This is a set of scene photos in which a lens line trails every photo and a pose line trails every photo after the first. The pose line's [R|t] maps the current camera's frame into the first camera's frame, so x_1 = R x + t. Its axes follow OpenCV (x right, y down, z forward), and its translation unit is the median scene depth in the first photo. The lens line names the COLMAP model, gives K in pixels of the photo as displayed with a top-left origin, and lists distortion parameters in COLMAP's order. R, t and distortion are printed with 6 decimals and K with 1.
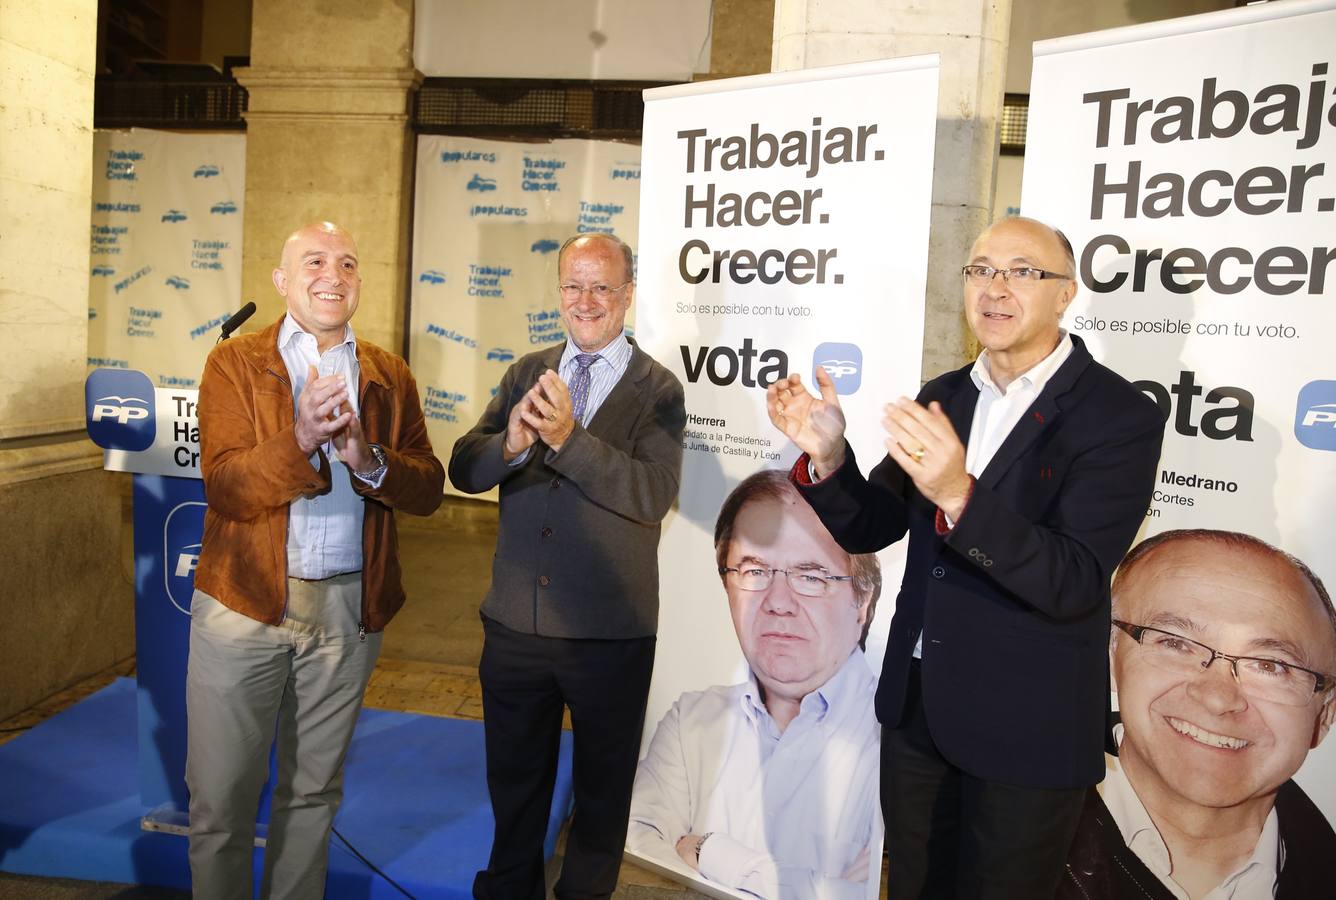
lens RADIAL K [[990.6, 0, 636.0], [0, 990.6, 452.0], [0, 0, 1]] dist [-0.087592, 0.053269]
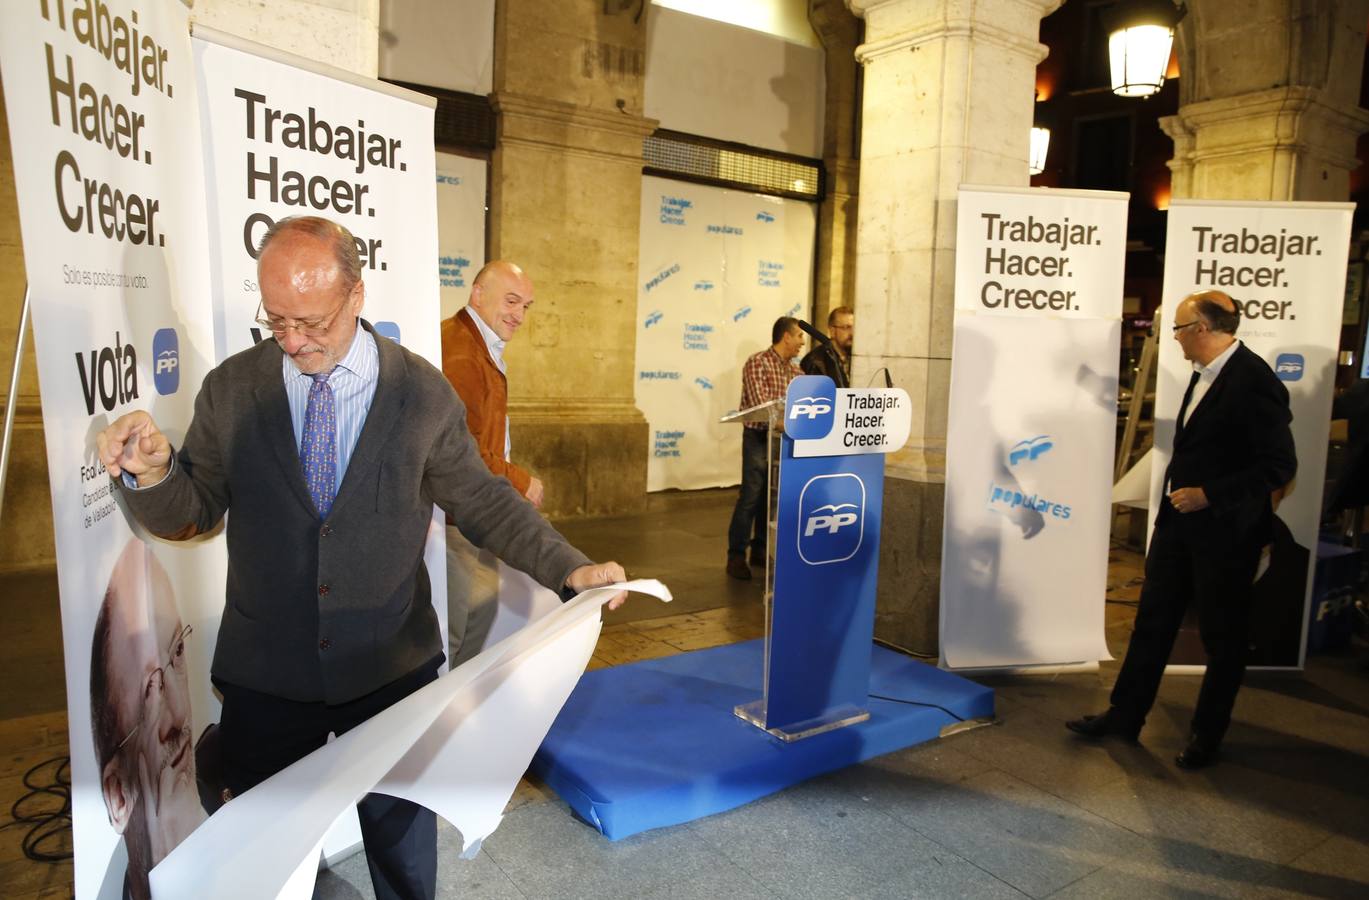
lens RADIAL K [[951.5, 0, 702.3], [0, 951.5, 477.7], [0, 0, 1]] dist [-0.097570, 0.081151]
pose [[0.709701, -0.127149, 0.692935, -1.417834], [0.091634, 0.991883, 0.088153, -0.071352], [-0.698519, 0.000934, 0.715591, 0.210343]]
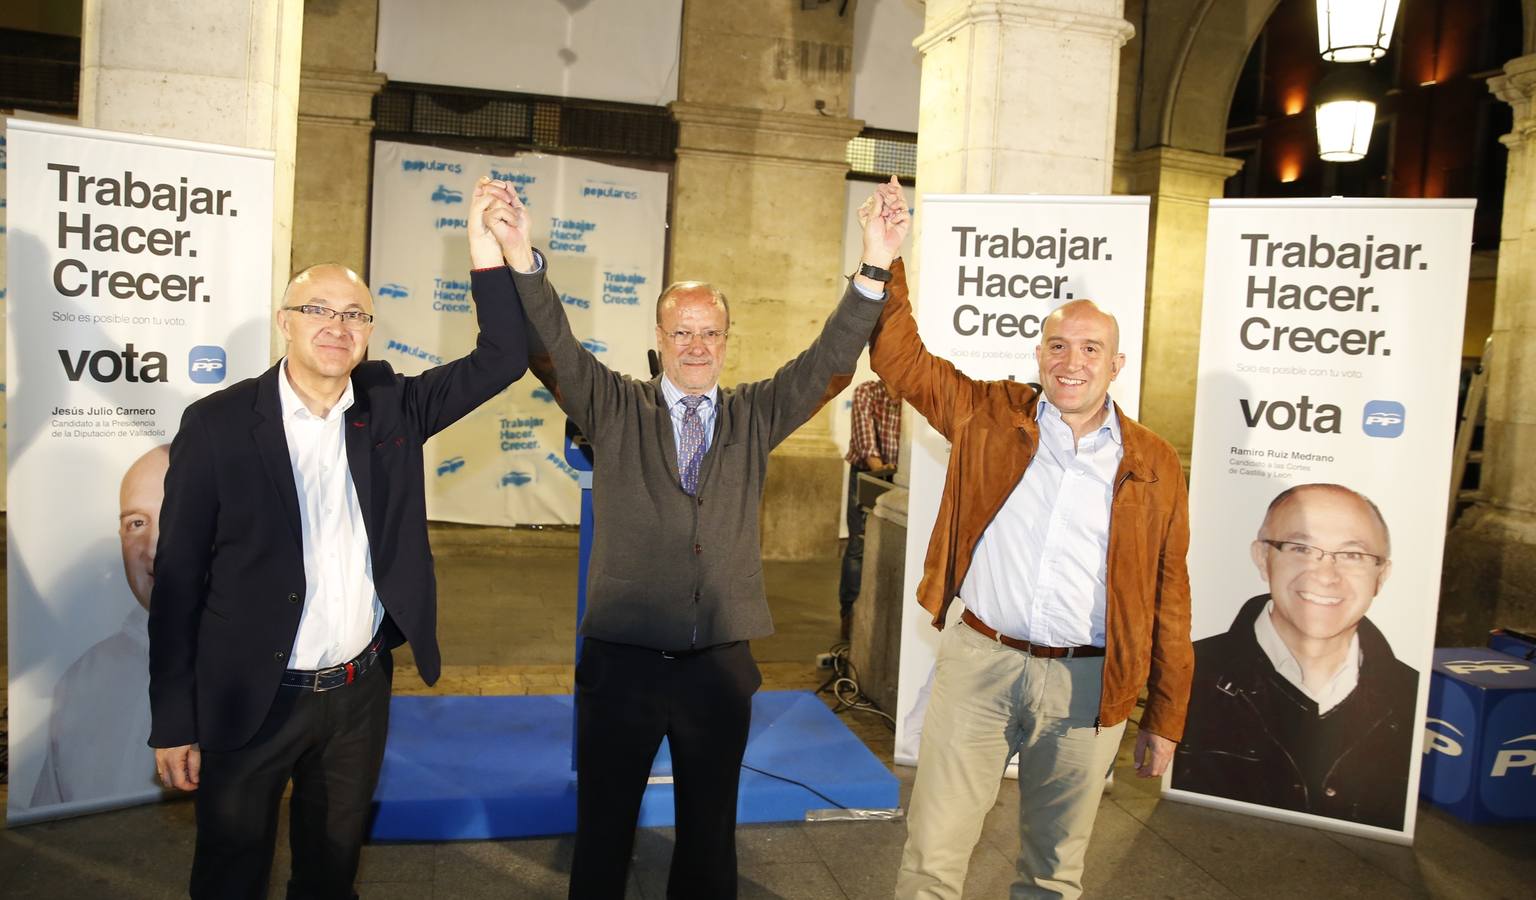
lens RADIAL K [[1145.4, 0, 759.6], [0, 1145.4, 458.8], [0, 0, 1]] dist [-0.093035, 0.050997]
pose [[0.928342, -0.041521, 0.369400, -0.826455], [0.043411, 0.999052, 0.003199, -0.012723], [-0.369183, 0.013066, 0.929265, -0.404321]]
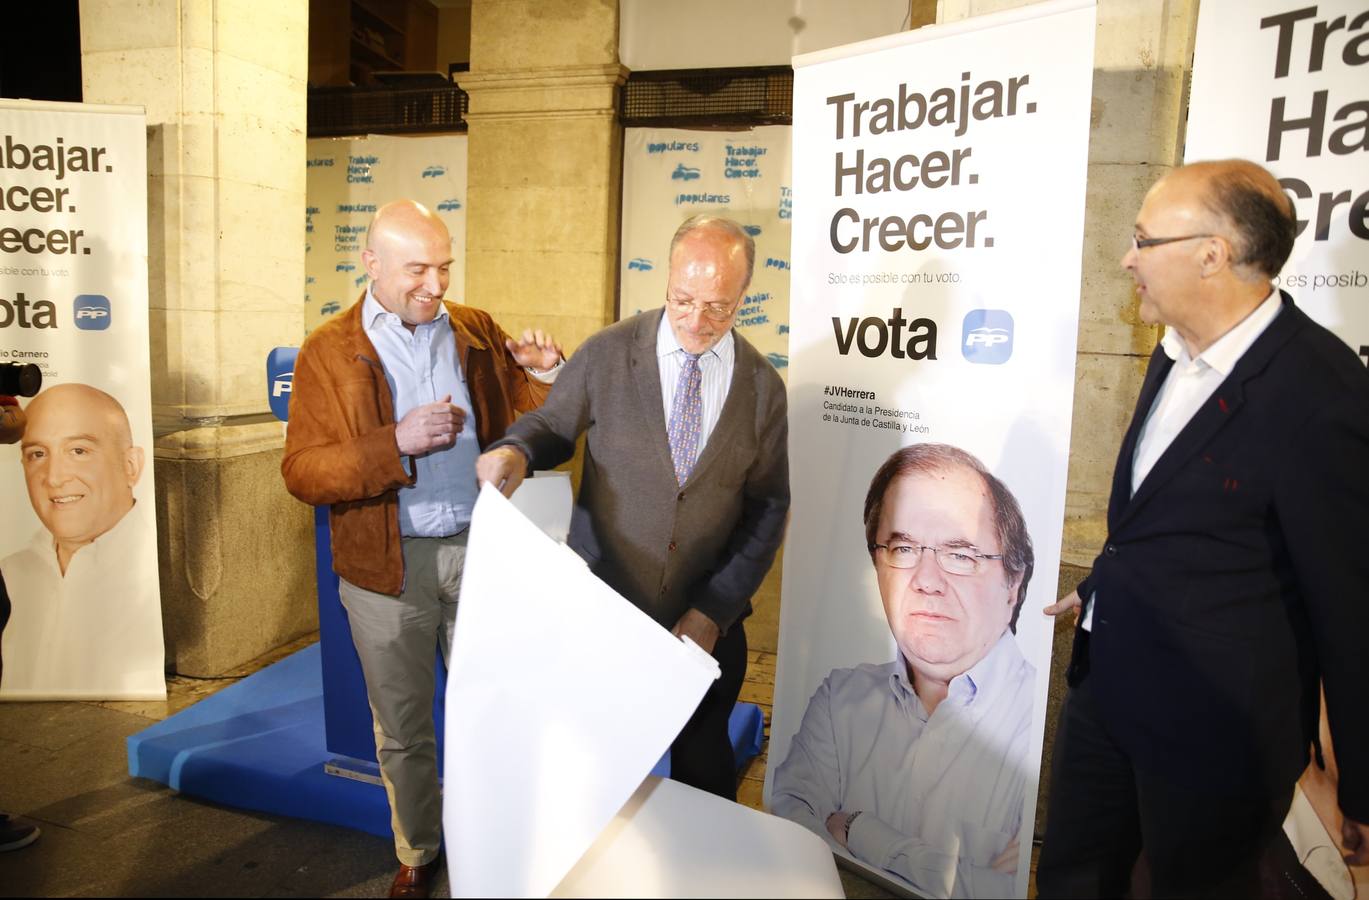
lens RADIAL K [[951.5, 0, 693.3], [0, 951.5, 461.8], [0, 0, 1]] dist [-0.097570, 0.081151]
pose [[0.984285, 0.007544, -0.176428, 0.078968], [-0.002804, 0.999629, 0.027099, 0.010963], [0.176567, -0.026179, 0.983940, 0.048705]]
